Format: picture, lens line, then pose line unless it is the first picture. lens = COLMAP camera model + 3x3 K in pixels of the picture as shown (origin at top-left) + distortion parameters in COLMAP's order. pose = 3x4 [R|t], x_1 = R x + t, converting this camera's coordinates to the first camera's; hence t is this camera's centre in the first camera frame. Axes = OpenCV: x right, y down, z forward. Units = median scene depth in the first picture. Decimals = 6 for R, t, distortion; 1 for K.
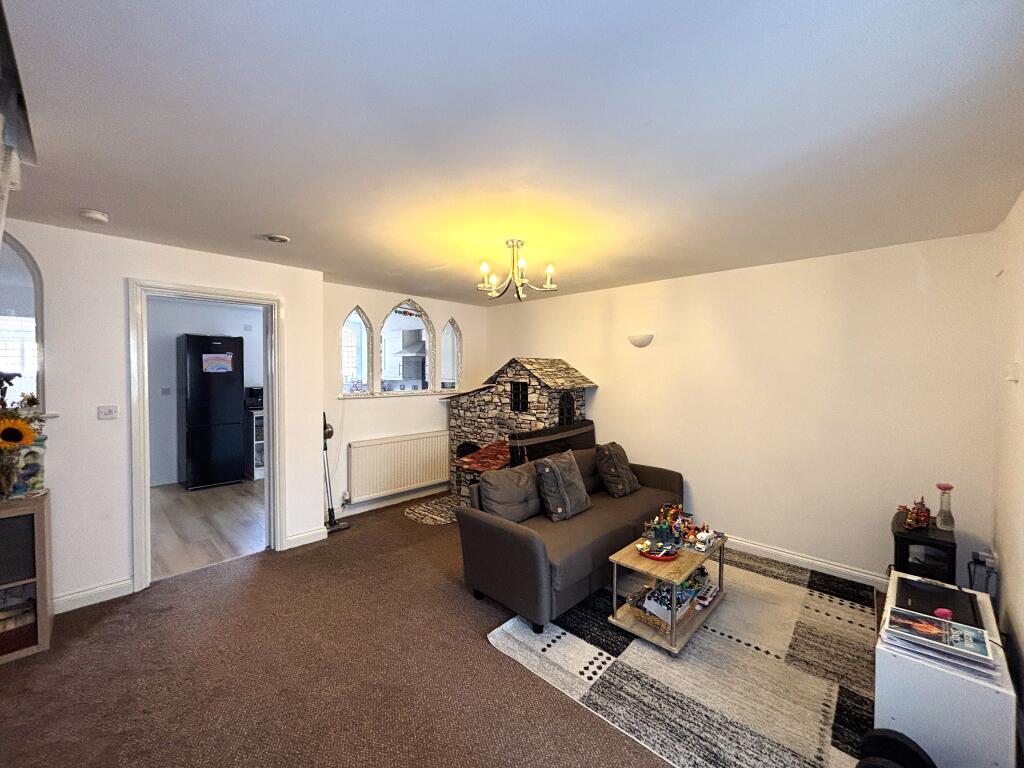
lens RADIAL K [[413.8, 0, 512.0], [0, 413.8, 384.0], [0, 0, 1]] dist [0.001920, -0.000029]
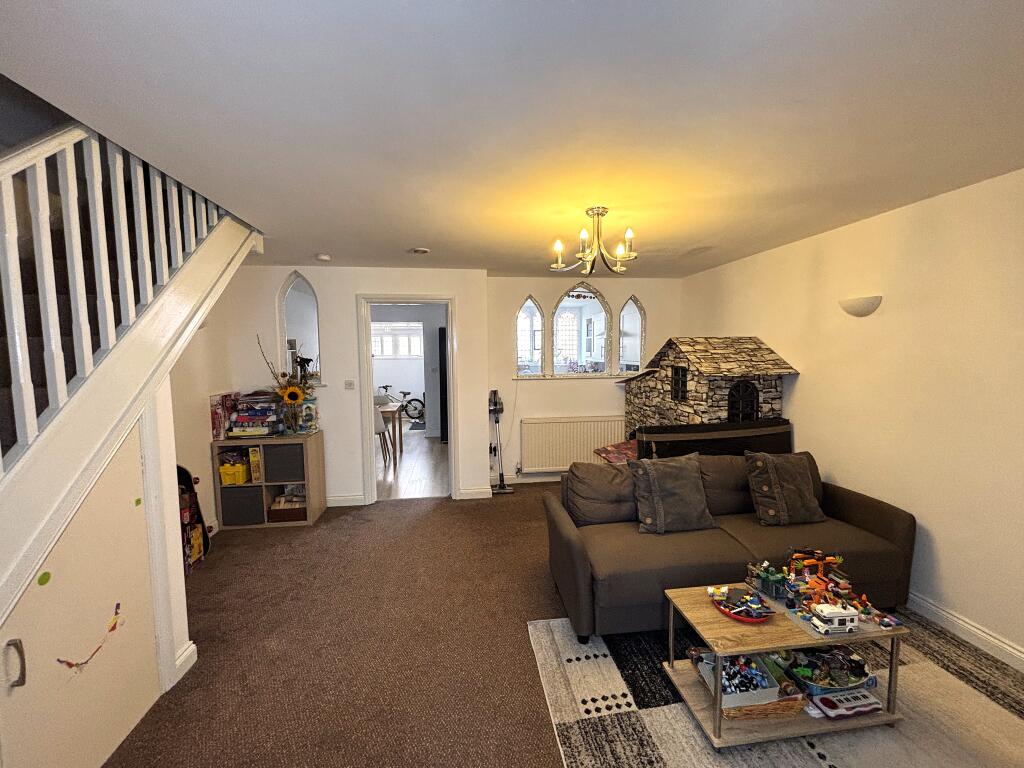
lens RADIAL K [[413.8, 0, 512.0], [0, 413.8, 384.0], [0, 0, 1]] dist [0.001920, -0.000029]
pose [[0.779445, 0.038225, -0.625303, 0.295290], [-0.007296, 0.998623, 0.051952, -0.011202], [0.626428, -0.035931, 0.778651, 0.124617]]
